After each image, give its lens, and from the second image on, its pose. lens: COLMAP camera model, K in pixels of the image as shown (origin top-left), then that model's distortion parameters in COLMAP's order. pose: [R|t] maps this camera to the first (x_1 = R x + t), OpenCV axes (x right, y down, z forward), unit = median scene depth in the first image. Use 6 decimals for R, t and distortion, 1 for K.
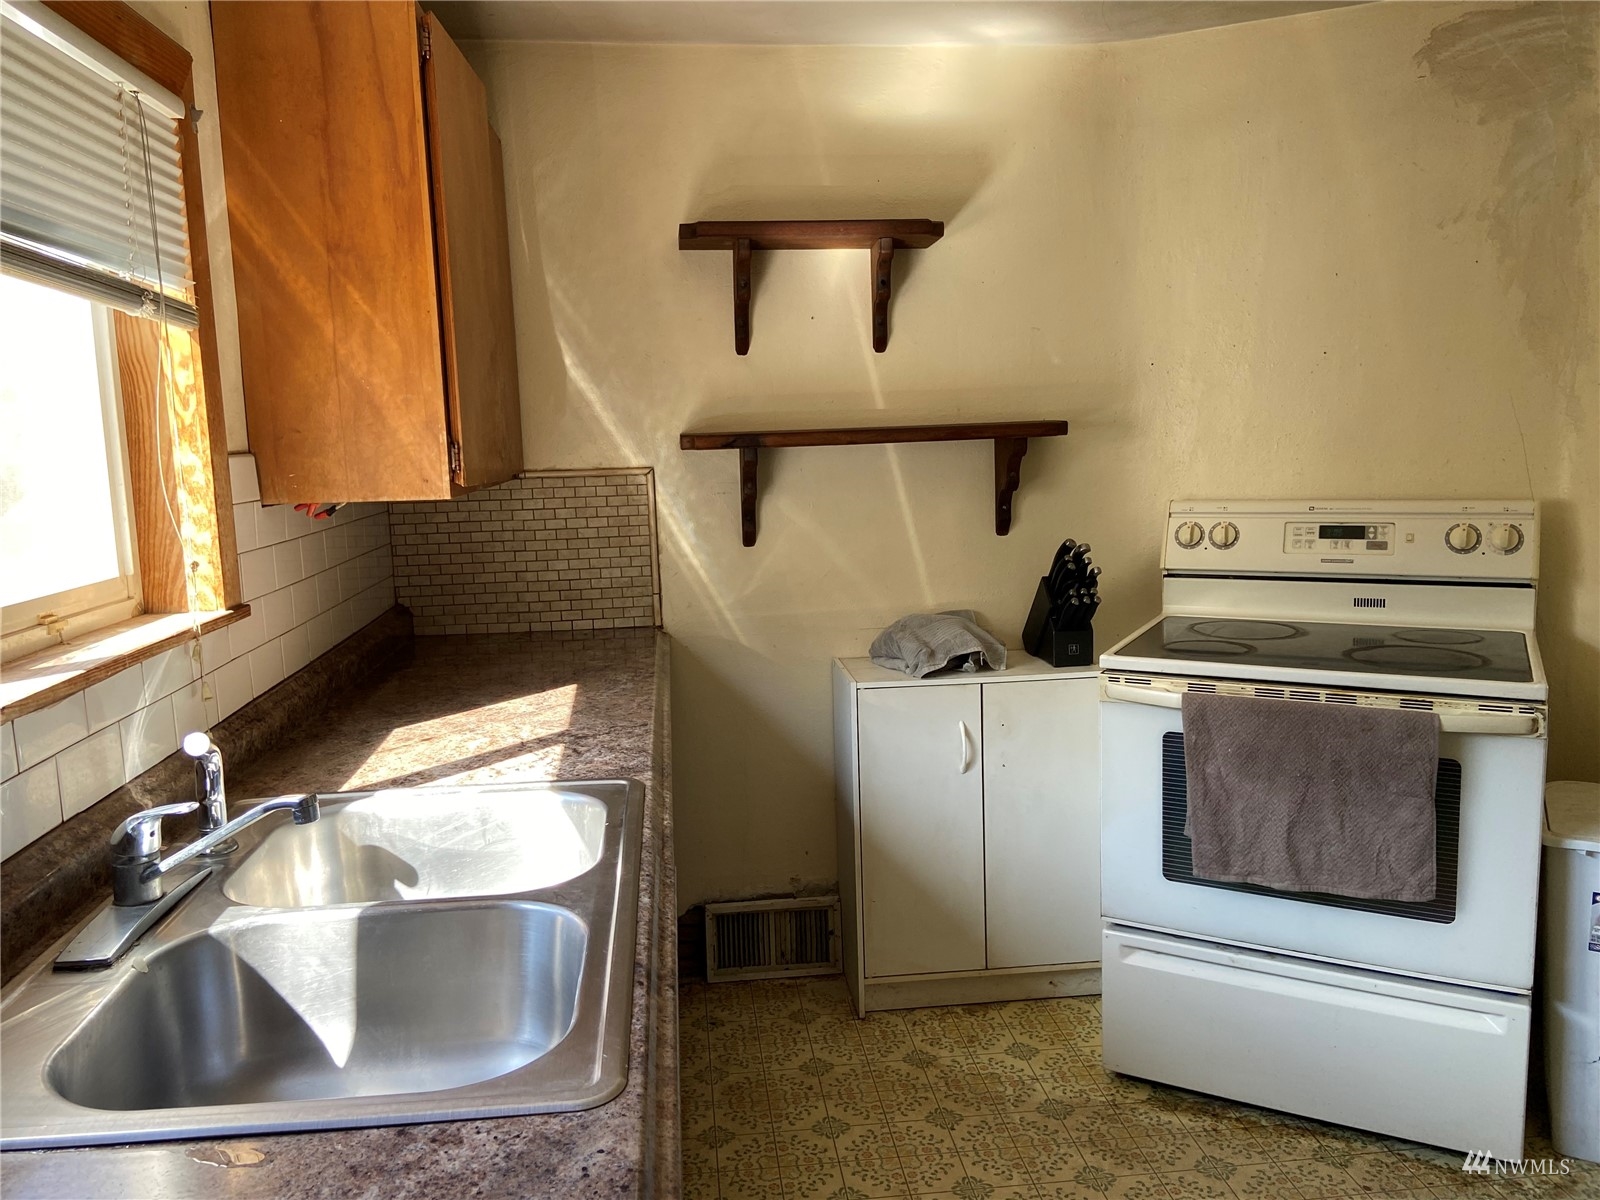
lens RADIAL K [[1202.0, 0, 793.7], [0, 1202.0, 601.7], [0, 0, 1]] dist [0.008285, -0.006511]
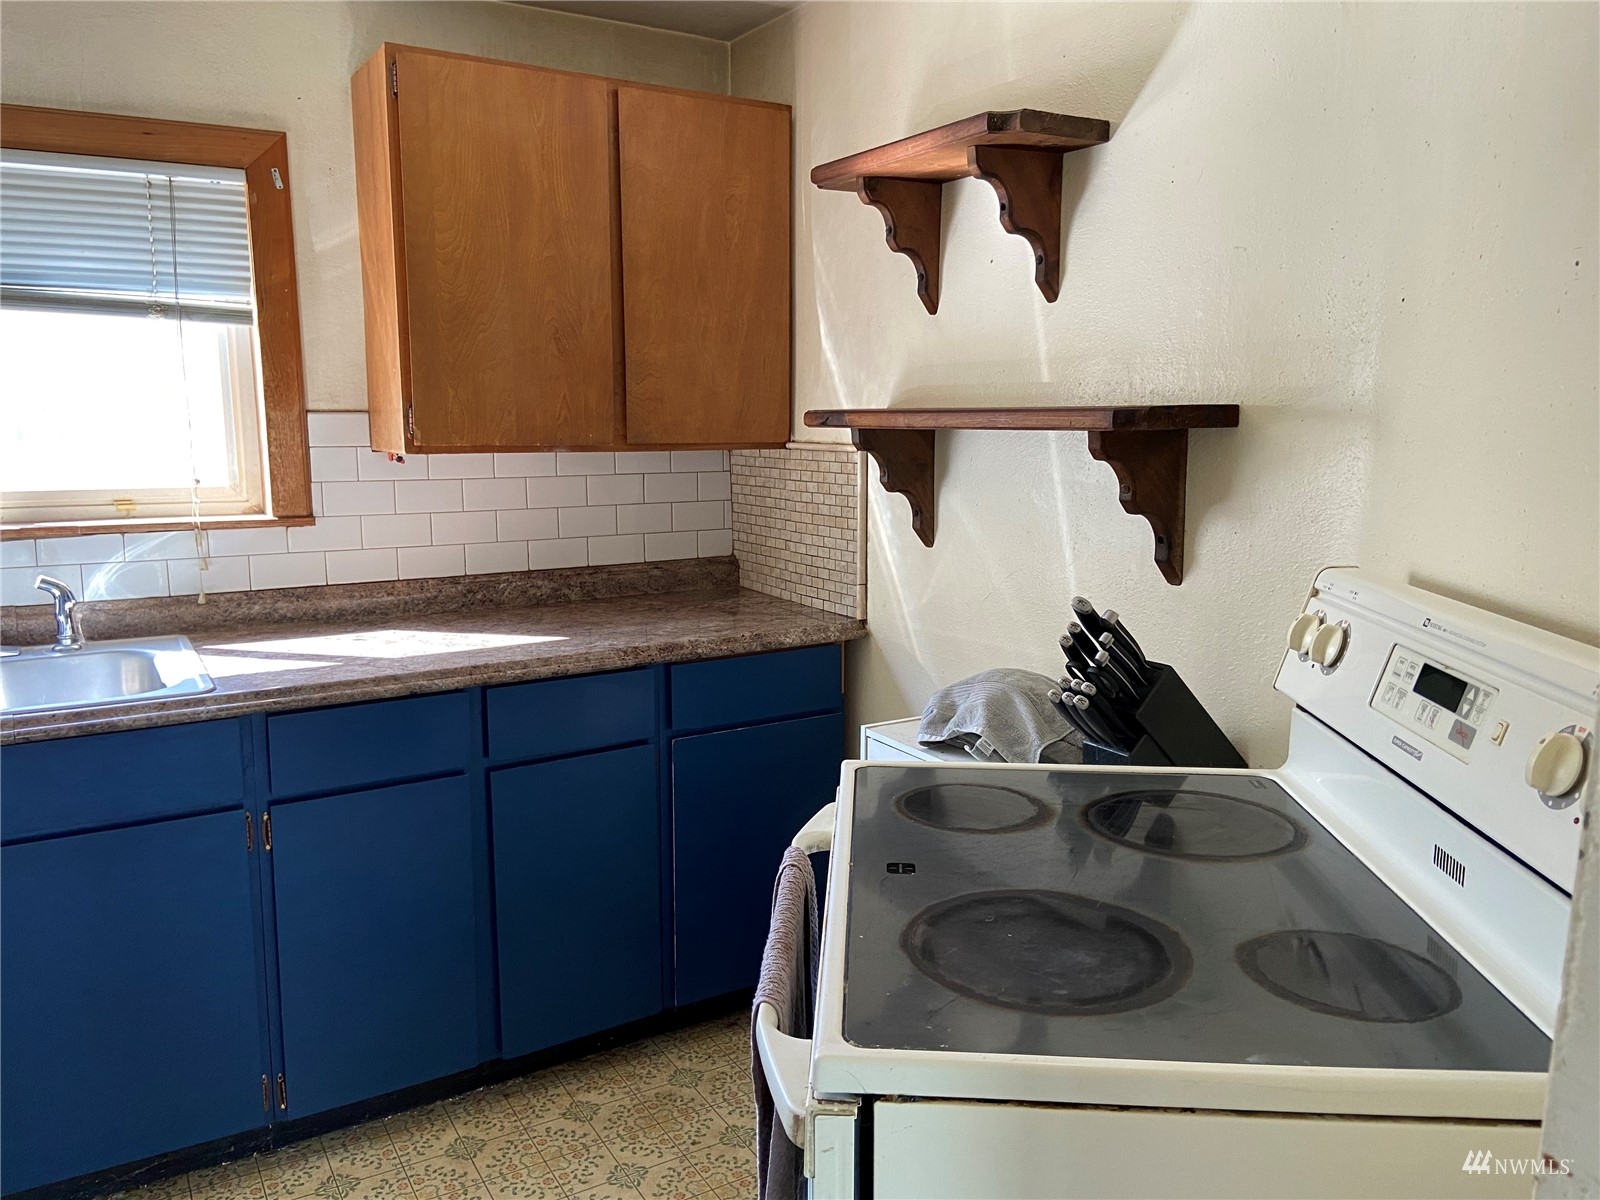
lens RADIAL K [[1202.0, 0, 795.6], [0, 1202.0, 593.9], [0, 0, 1]] dist [0.008285, -0.006511]
pose [[0.398511, 0.165901, -0.902034, 0.695707], [-0.148541, 0.982194, 0.115020, -0.098131], [0.905055, 0.088152, 0.416058, 0.584809]]
